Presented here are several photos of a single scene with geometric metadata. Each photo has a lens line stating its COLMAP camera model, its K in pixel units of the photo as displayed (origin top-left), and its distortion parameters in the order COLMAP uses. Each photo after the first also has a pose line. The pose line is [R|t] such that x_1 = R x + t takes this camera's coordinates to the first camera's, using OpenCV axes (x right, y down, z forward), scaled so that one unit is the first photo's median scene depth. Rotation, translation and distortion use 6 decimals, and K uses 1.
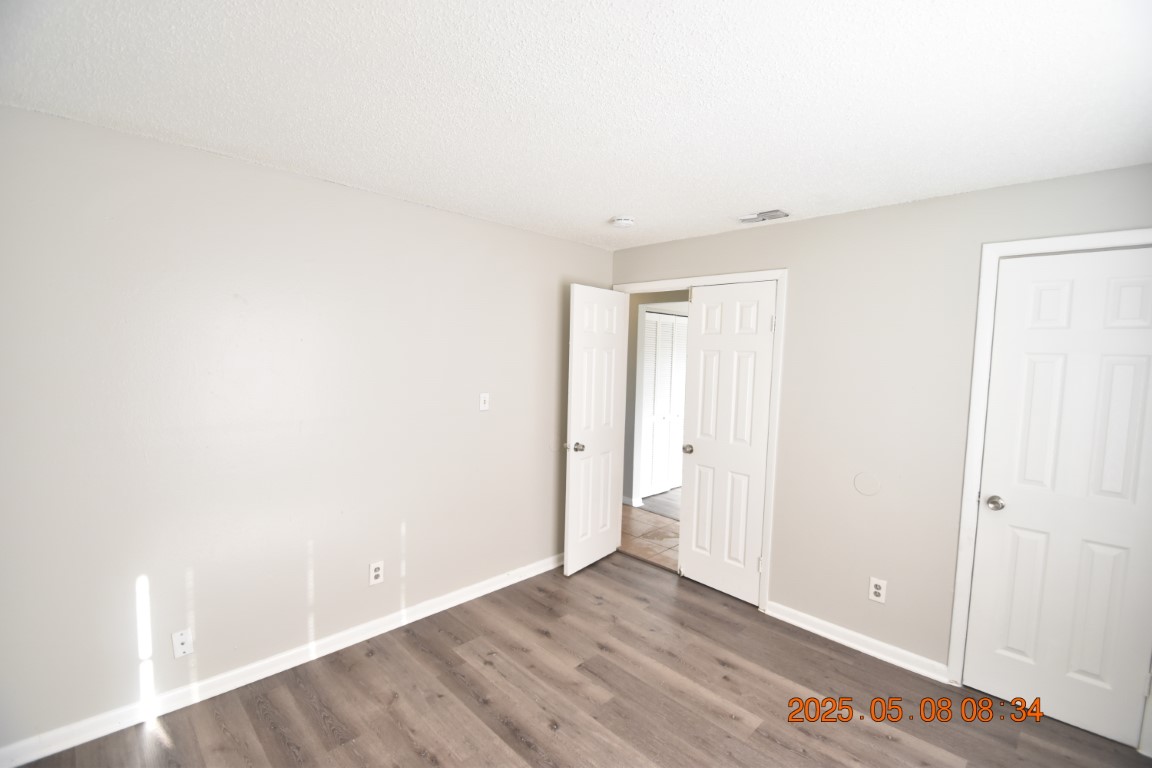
lens RADIAL K [[501.6, 0, 579.2], [0, 501.6, 383.9], [0, 0, 1]] dist [0.009324, -0.013211]
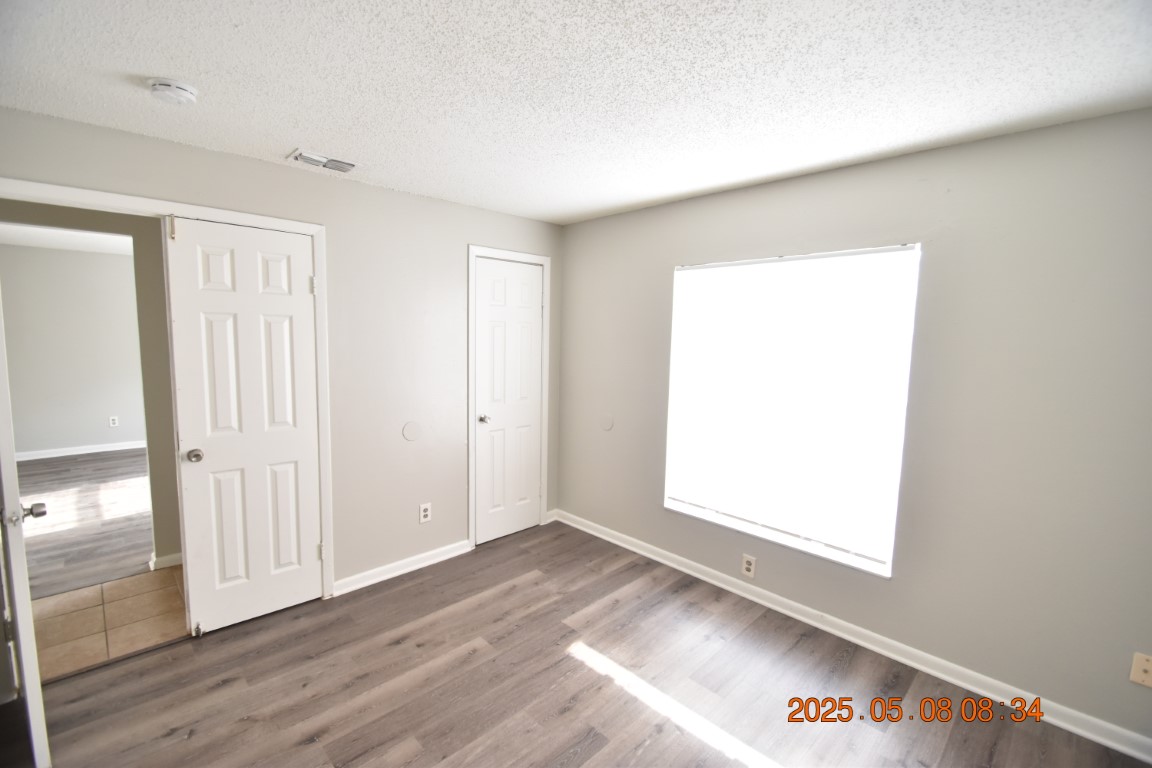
lens RADIAL K [[501.6, 0, 572.5], [0, 501.6, 384.6], [0, 0, 1]] dist [0.009324, -0.013211]
pose [[0.016671, -0.128958, 0.991510, -0.589231], [0.040286, 0.990929, 0.128205, -0.046801], [-0.999049, 0.037807, 0.021716, 0.605253]]
